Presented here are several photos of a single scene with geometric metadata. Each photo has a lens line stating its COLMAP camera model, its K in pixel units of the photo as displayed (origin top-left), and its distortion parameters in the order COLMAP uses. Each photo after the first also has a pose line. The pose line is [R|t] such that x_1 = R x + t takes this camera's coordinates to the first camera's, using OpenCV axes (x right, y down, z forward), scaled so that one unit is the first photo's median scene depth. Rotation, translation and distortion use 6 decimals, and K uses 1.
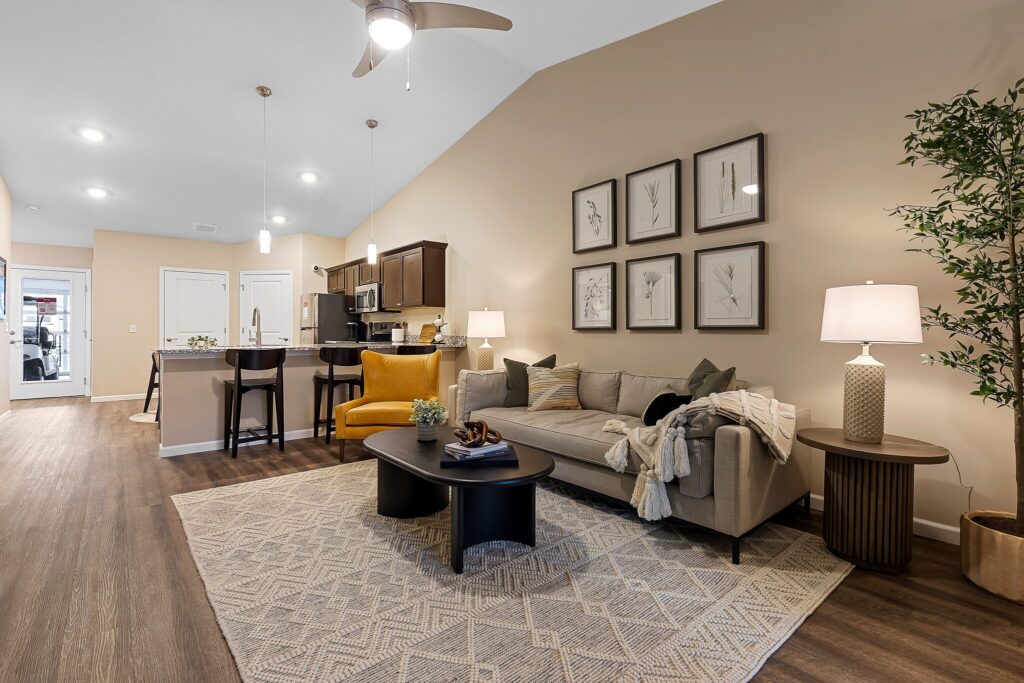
lens RADIAL K [[471.3, 0, 513.0], [0, 471.3, 327.4], [0, 0, 1]] dist [0.003260, -0.000091]
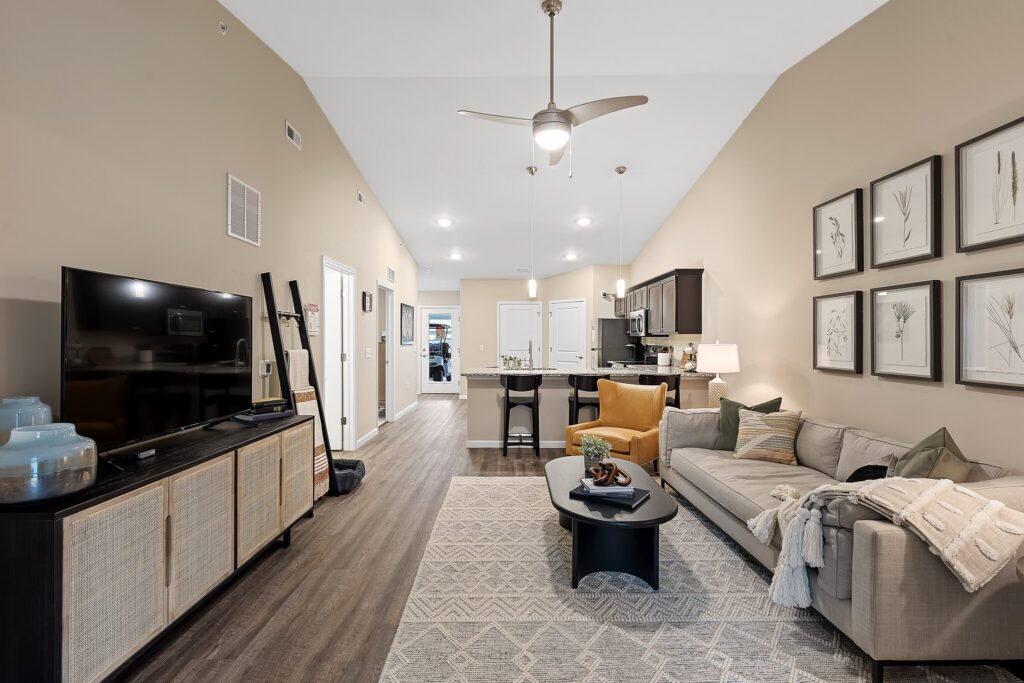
lens RADIAL K [[474.0, 0, 509.9], [0, 474.0, 333.6], [0, 0, 1]] dist [0.003354, -0.000624]
pose [[0.767504, -0.005671, -0.641019, 0.290275], [0.004989, 0.999983, -0.002874, -0.067733], [0.641025, -0.000992, 0.767520, -0.019648]]
